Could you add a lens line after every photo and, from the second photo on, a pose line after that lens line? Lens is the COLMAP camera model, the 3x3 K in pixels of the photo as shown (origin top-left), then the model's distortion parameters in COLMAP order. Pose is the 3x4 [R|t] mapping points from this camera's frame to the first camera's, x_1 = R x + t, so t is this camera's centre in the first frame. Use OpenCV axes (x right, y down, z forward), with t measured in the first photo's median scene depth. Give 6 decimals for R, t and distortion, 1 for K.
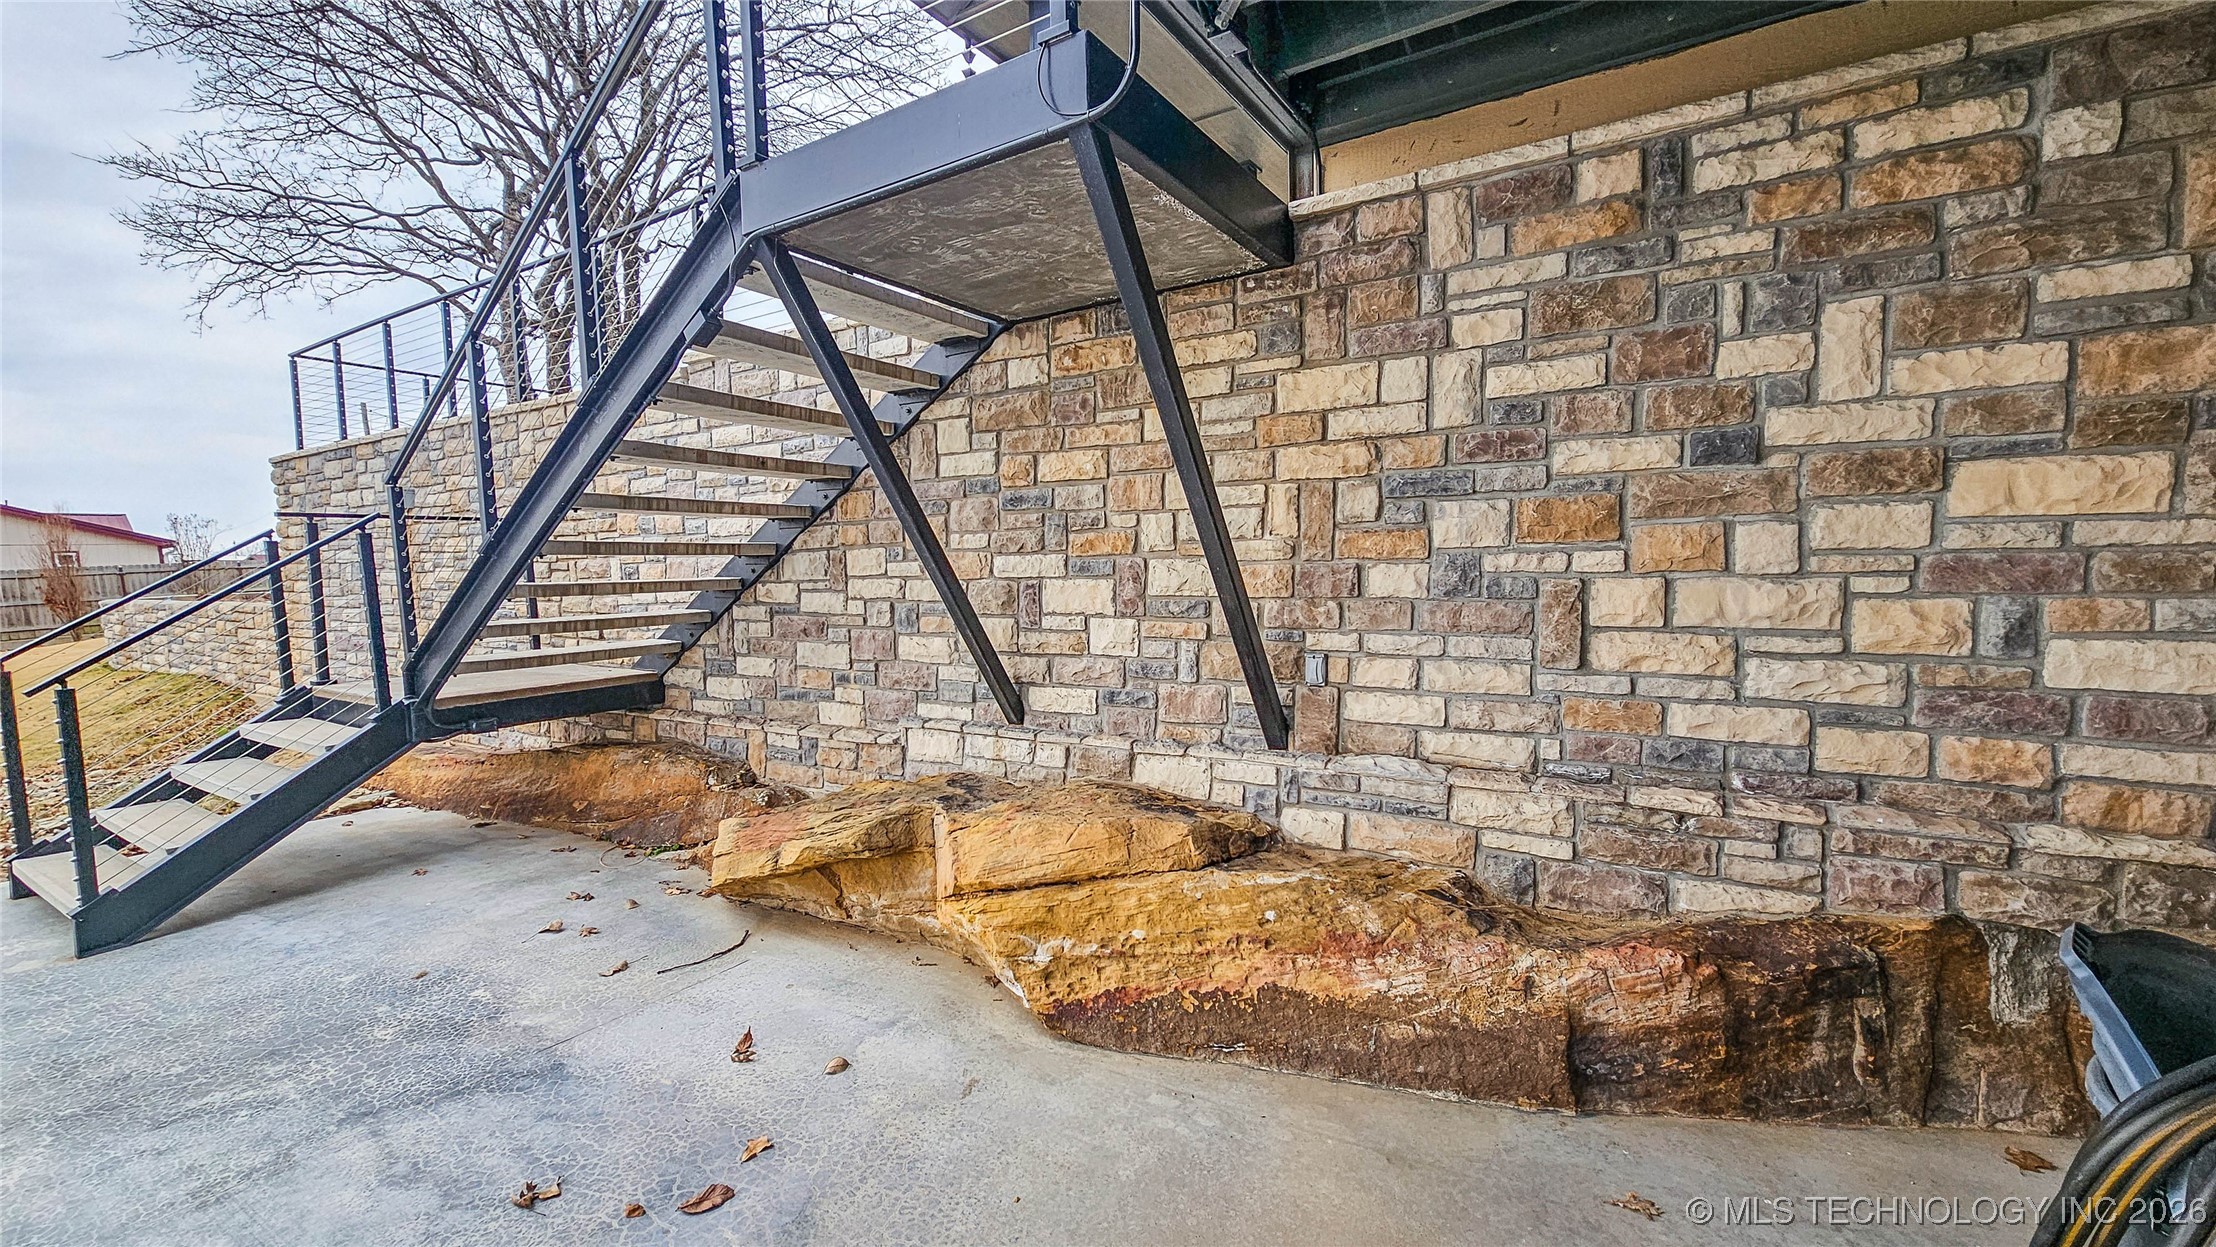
lens RADIAL K [[886.4, 0, 1102.1], [0, 886.4, 636.9], [0, 0, 1]] dist [-0.001945, -0.000325]
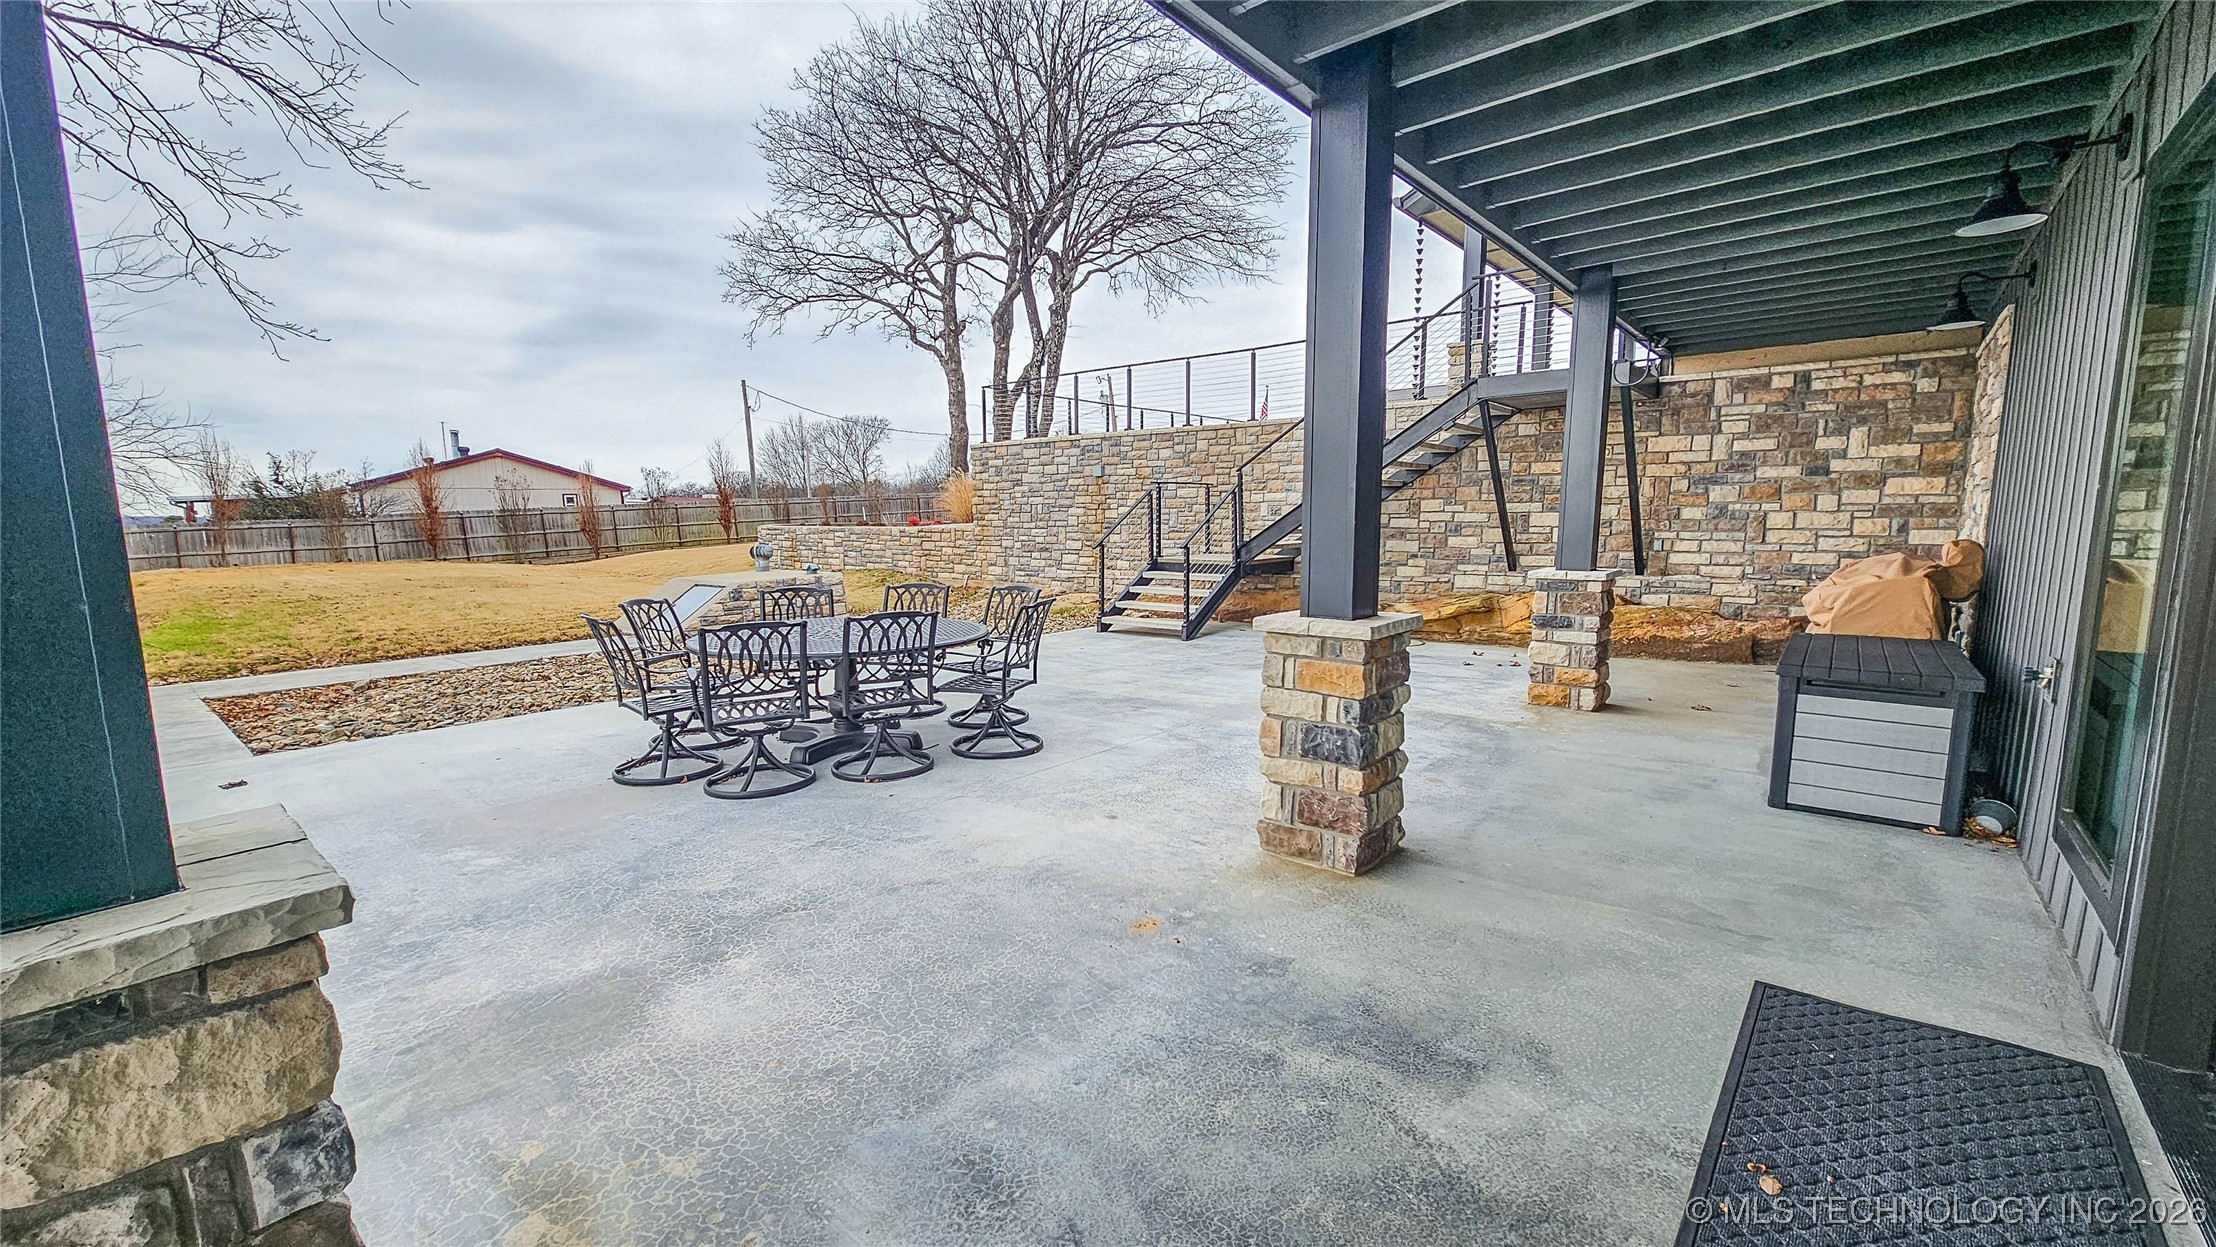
lens RADIAL K [[886.4, 0, 1102.1], [0, 886.4, 636.9], [0, 0, 1]] dist [-0.001945, -0.000325]
pose [[0.990232, 0.028559, -0.136476, -1.341195], [-0.020458, 0.997965, 0.060396, 0.233750], [0.137923, -0.057014, 0.988801, -2.448087]]
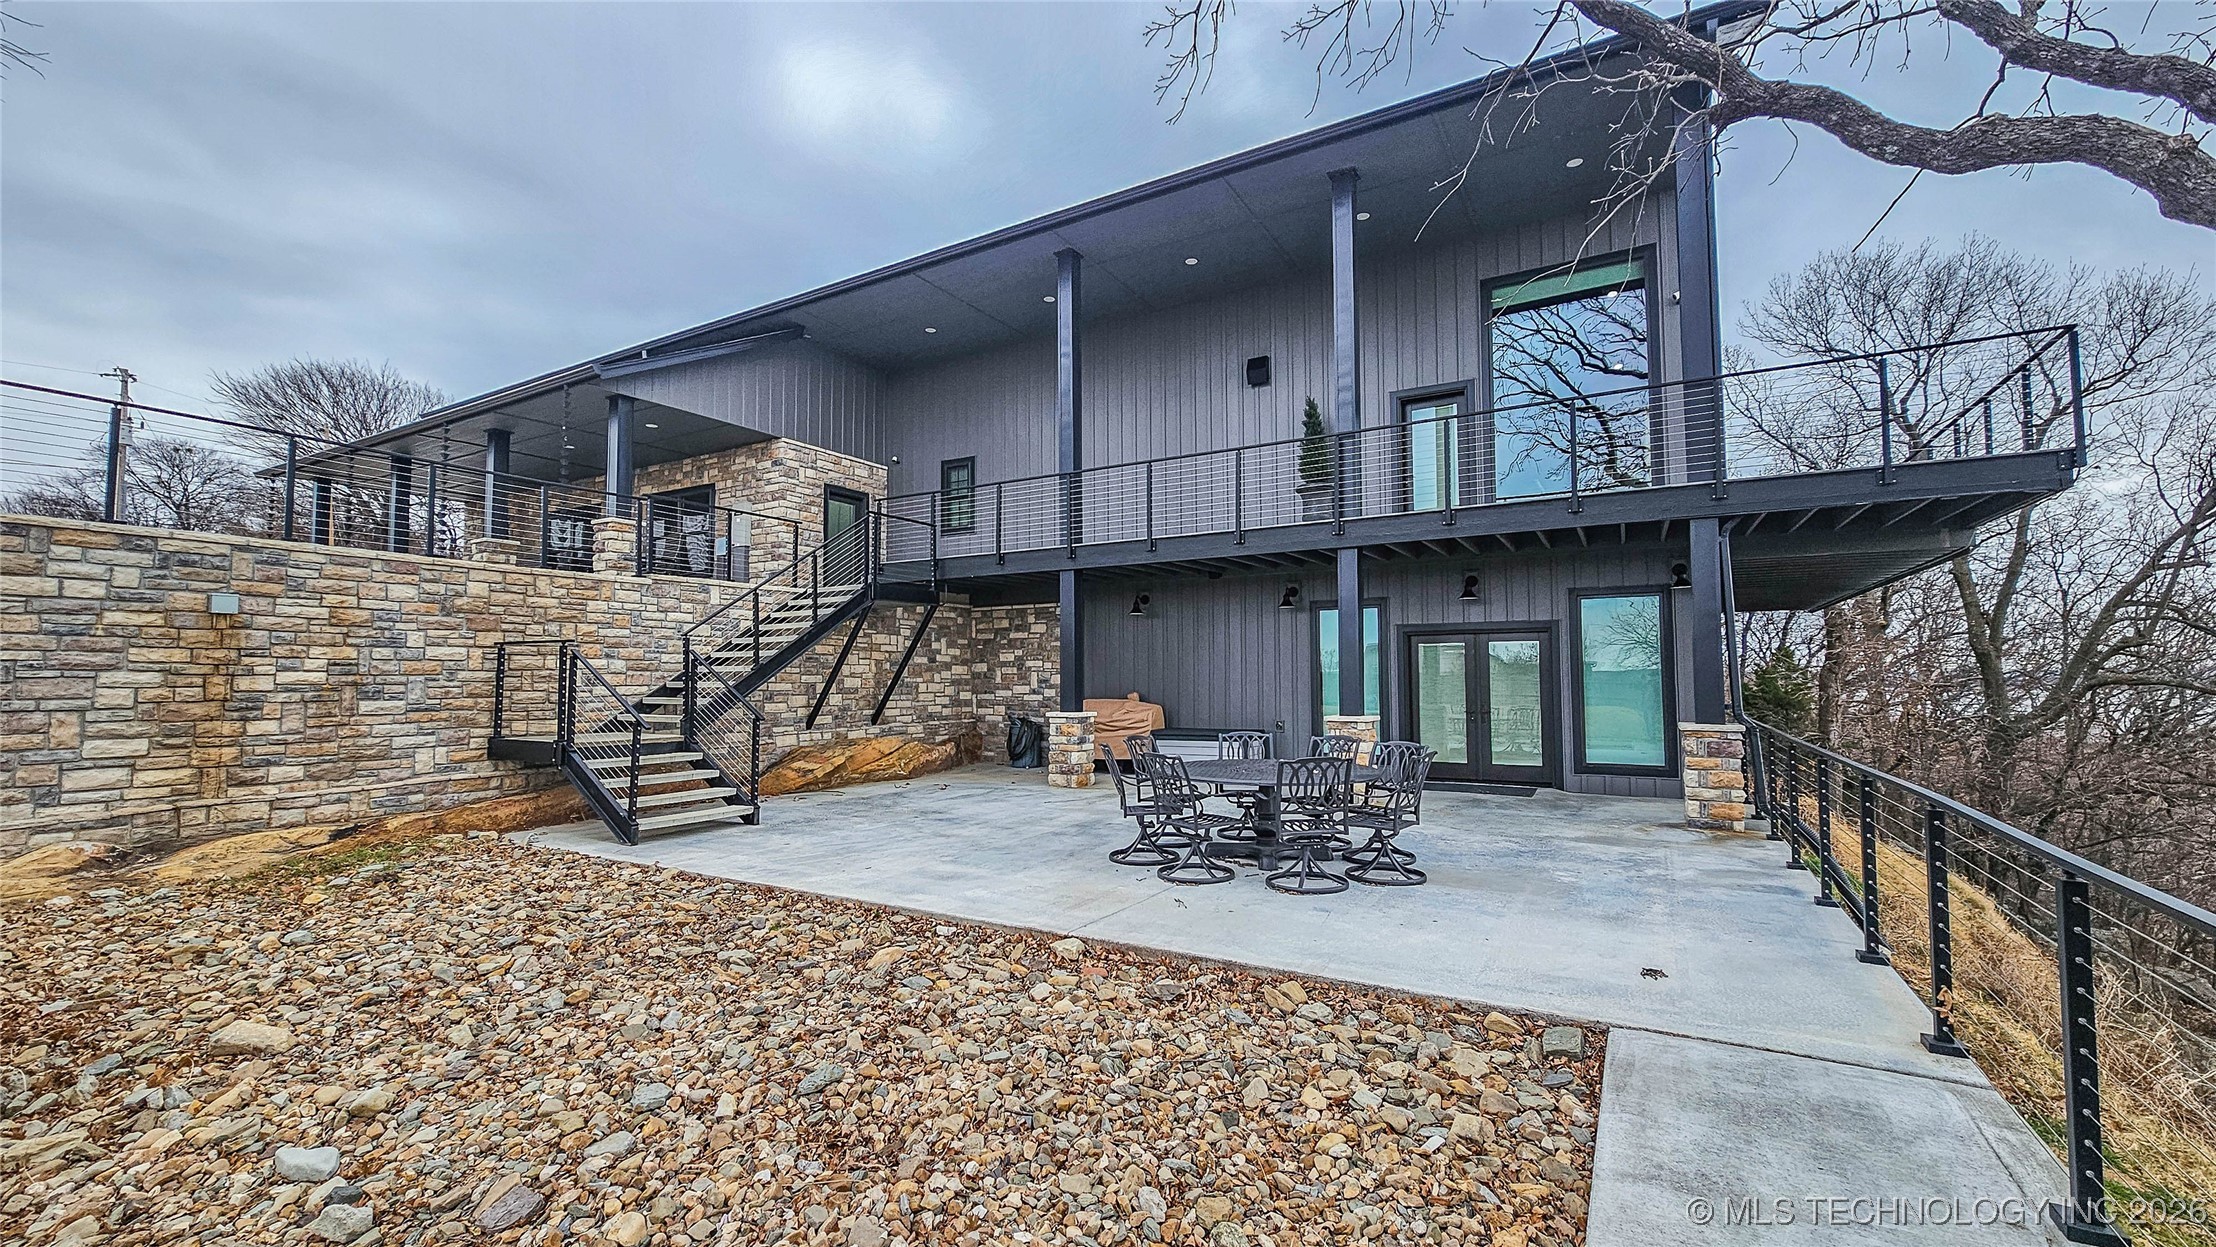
lens RADIAL K [[886.4, 0, 1102.1], [0, 886.4, 636.9], [0, 0, 1]] dist [-0.001945, -0.000325]
pose [[-0.013953, 0.059065, 0.998157, -4.880601], [0.071522, 0.995756, -0.057923, 0.044177], [-0.997341, 0.070582, -0.018118, 0.001481]]
